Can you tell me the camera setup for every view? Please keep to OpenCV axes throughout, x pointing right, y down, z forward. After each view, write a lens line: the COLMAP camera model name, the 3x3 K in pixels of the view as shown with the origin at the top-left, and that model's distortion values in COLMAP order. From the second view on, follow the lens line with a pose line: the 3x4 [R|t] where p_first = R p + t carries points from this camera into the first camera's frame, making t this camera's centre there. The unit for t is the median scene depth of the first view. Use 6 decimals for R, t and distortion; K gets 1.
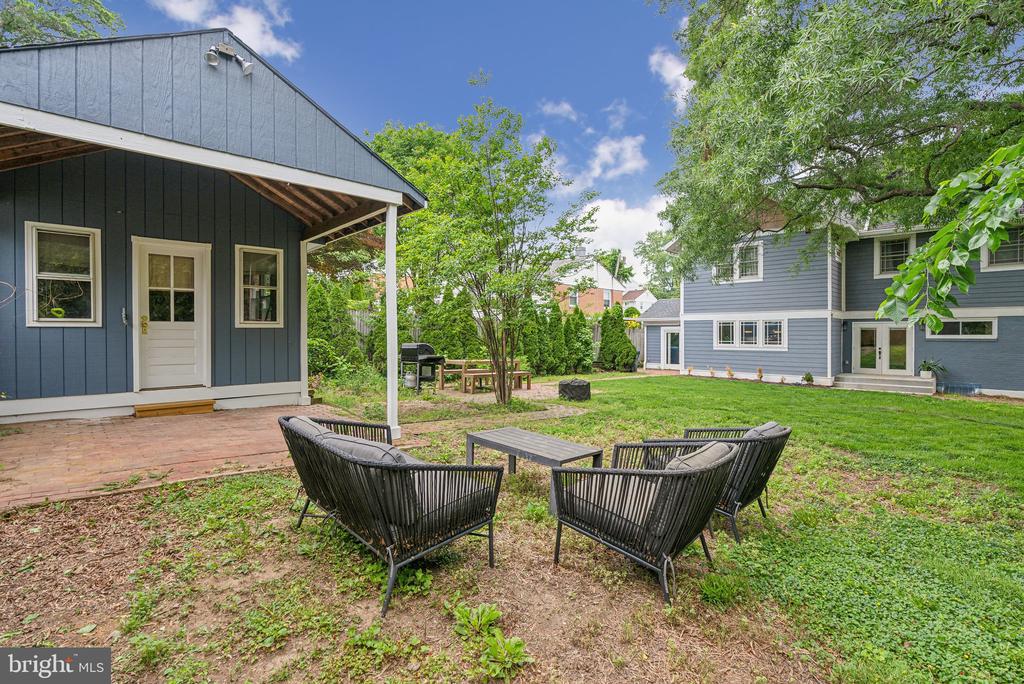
lens RADIAL K [[461.2, 0, 512.0], [0, 461.2, 342.0], [0, 0, 1]] dist [-0.002018, -0.000315]
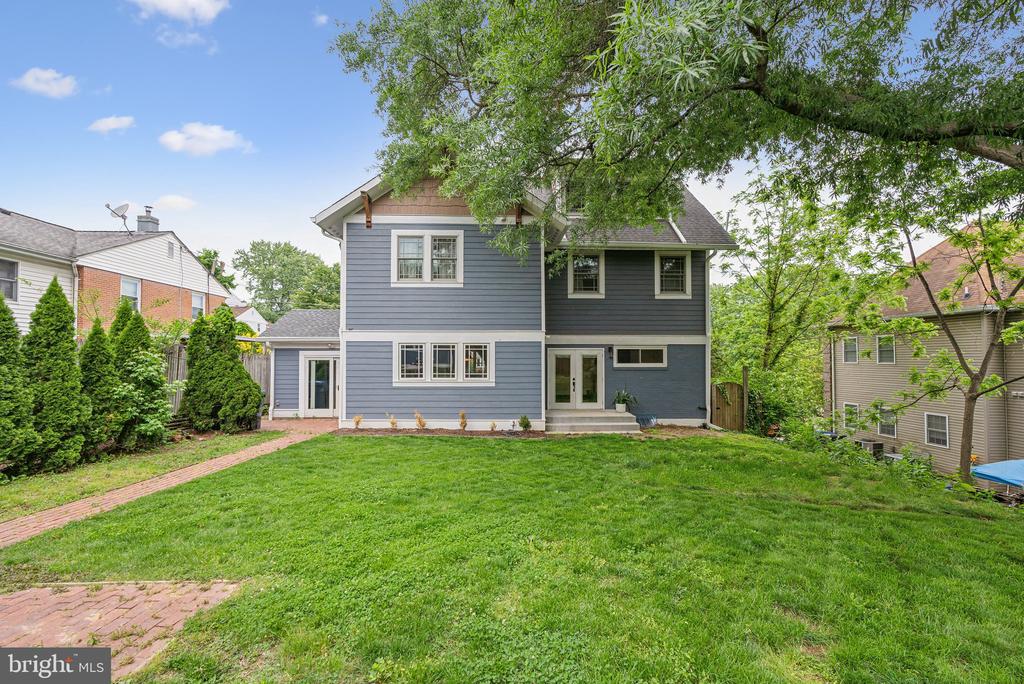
lens RADIAL K [[461.2, 0, 512.0], [0, 461.2, 342.0], [0, 0, 1]] dist [-0.002018, -0.000315]
pose [[0.690533, 0.027152, 0.722791, 0.078375], [0.011977, 0.998729, -0.048960, -0.012515], [-0.723201, 0.042465, 0.689330, 0.423848]]
